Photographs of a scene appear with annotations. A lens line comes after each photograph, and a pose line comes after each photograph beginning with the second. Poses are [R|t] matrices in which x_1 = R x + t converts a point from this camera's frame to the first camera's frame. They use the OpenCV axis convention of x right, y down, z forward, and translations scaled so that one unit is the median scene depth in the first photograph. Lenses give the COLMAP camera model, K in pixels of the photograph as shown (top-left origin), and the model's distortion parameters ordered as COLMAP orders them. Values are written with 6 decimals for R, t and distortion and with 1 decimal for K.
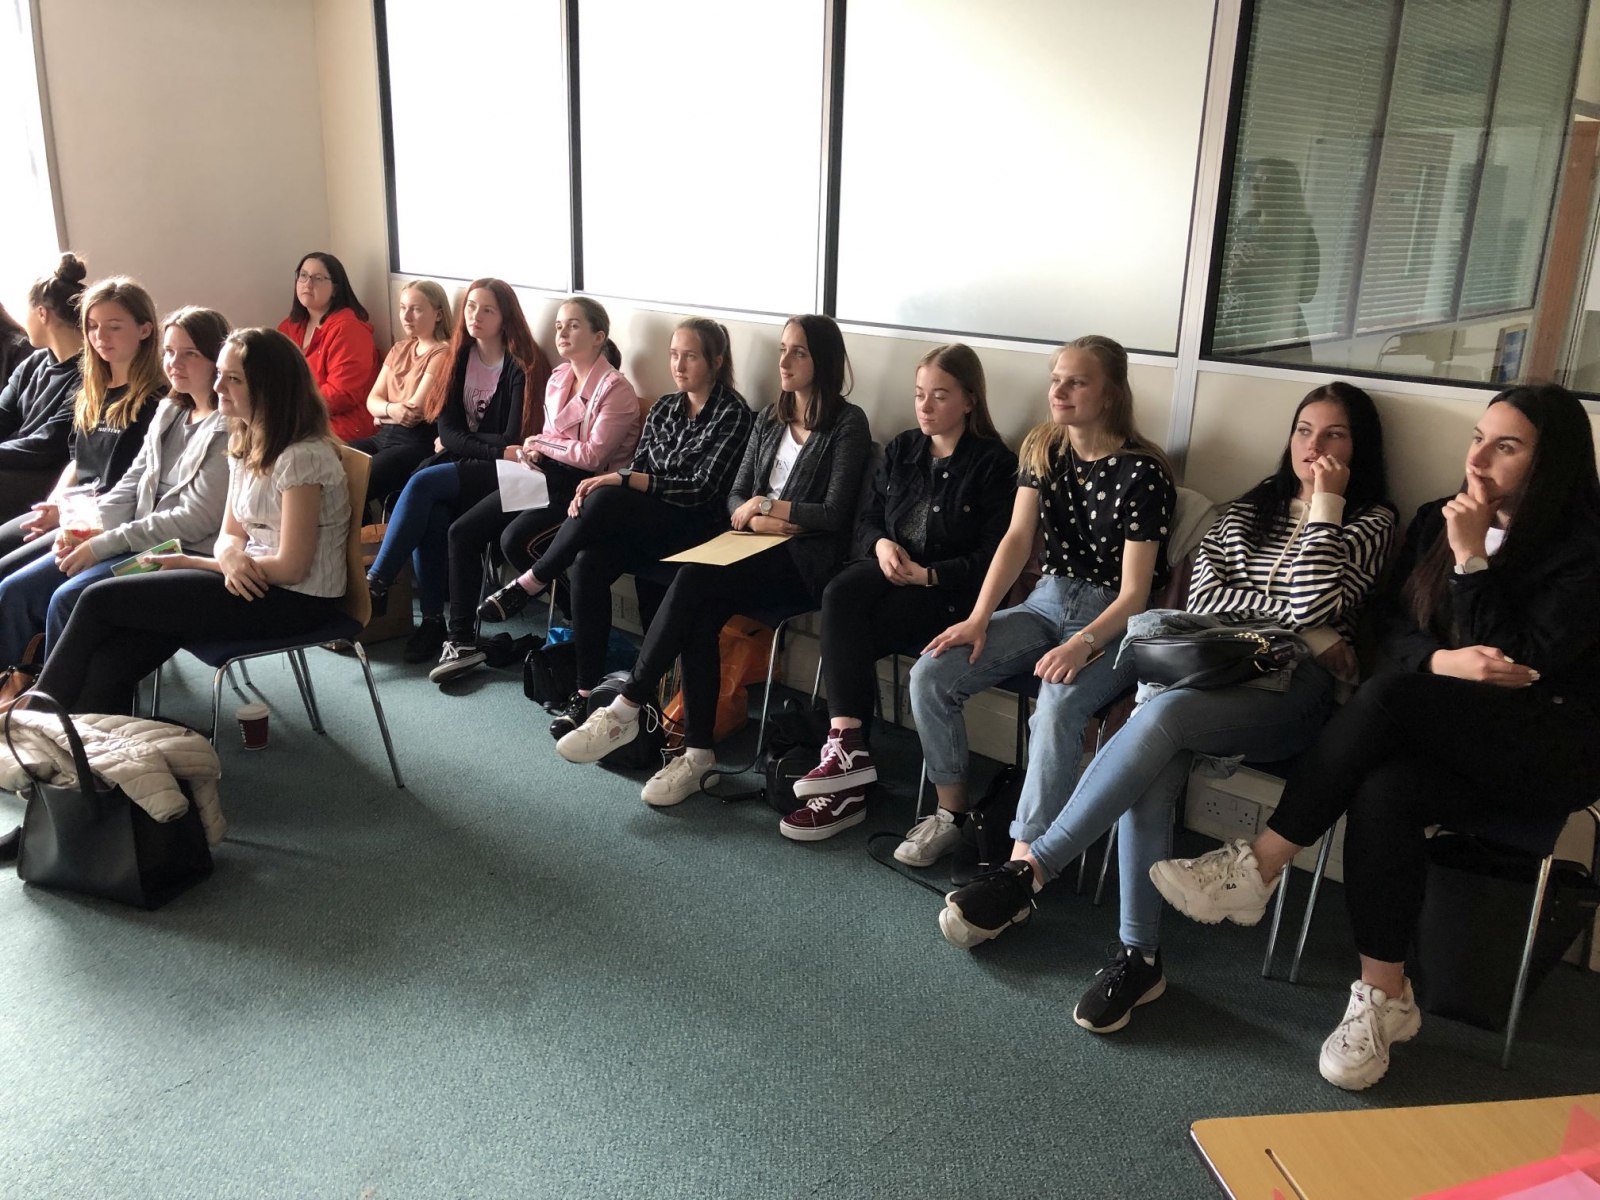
lens RADIAL K [[1377.2, 0, 796.5], [0, 1377.2, 603.3], [0, 0, 1]] dist [0.092499, -0.069085]
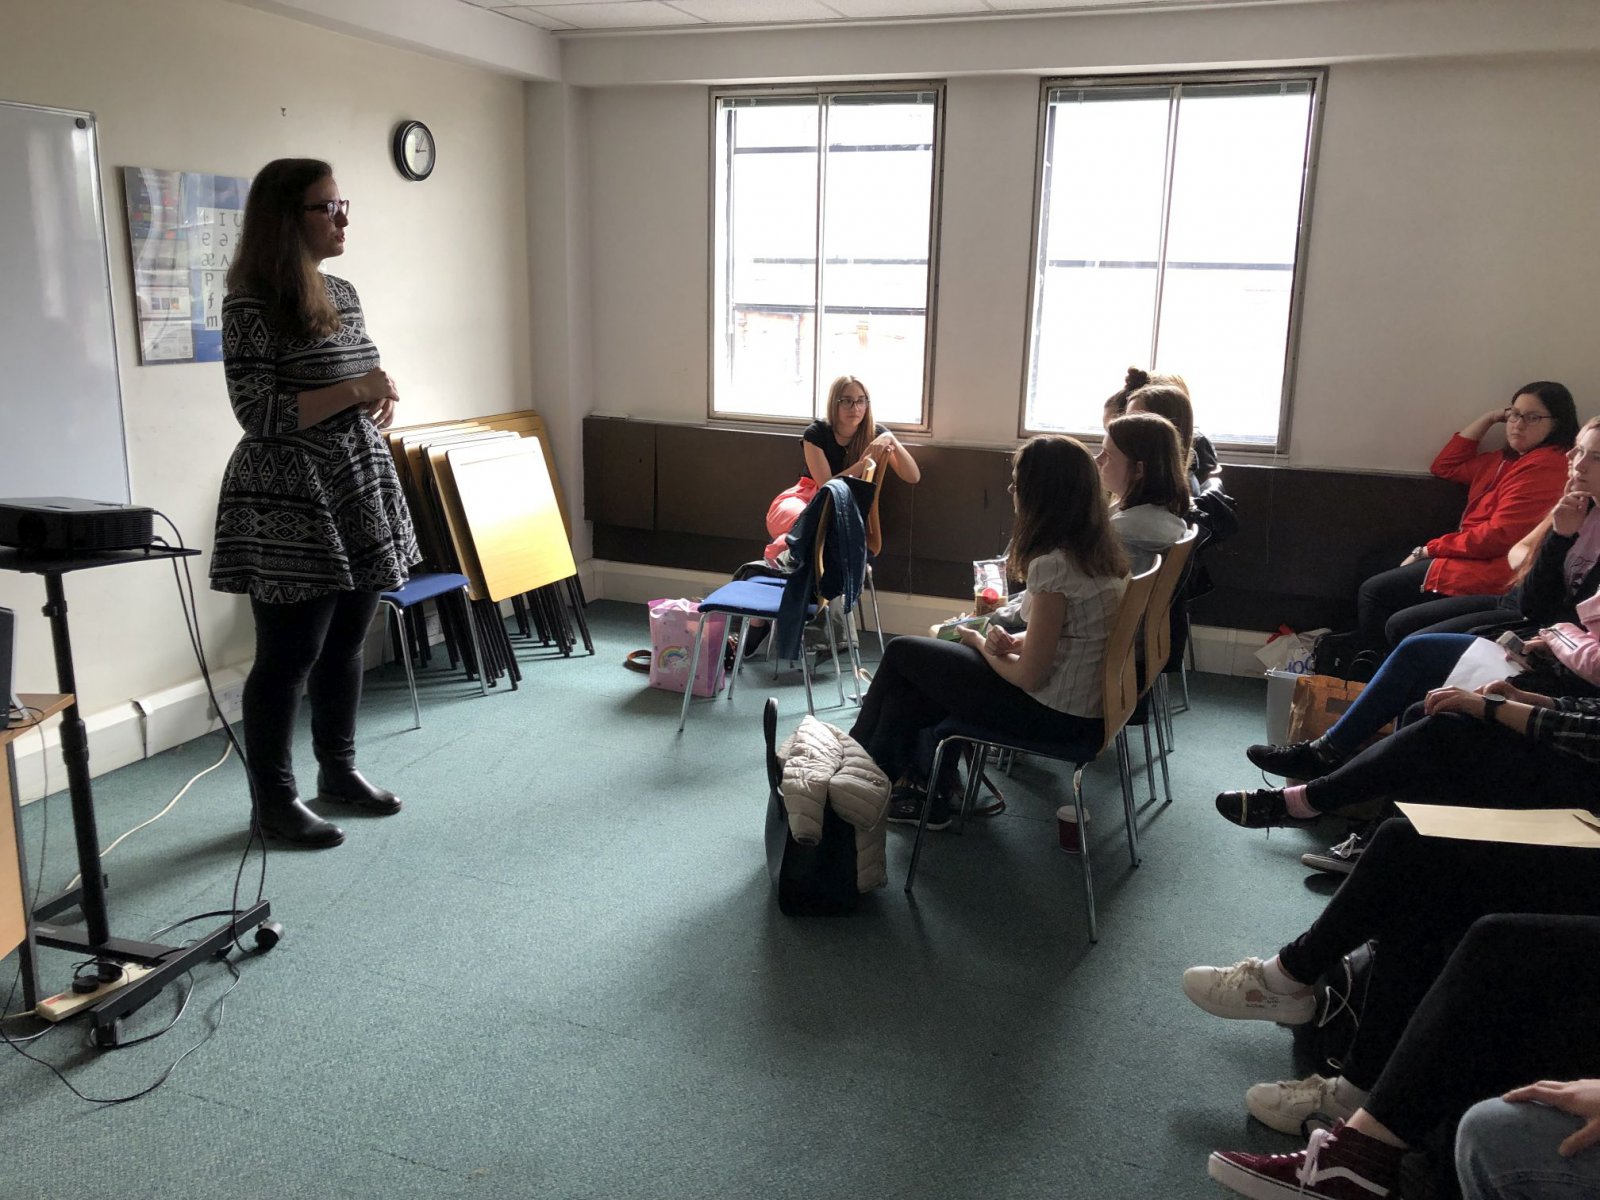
lens RADIAL K [[1377.2, 0, 800.5], [0, 1377.2, 594.4], [0, 0, 1]] dist [0.092499, -0.069085]
pose [[0.331802, 0.194254, -0.923132, 0.475397], [-0.287510, 0.952836, 0.097165, -0.125818], [0.898468, 0.233170, 0.372003, 0.492357]]
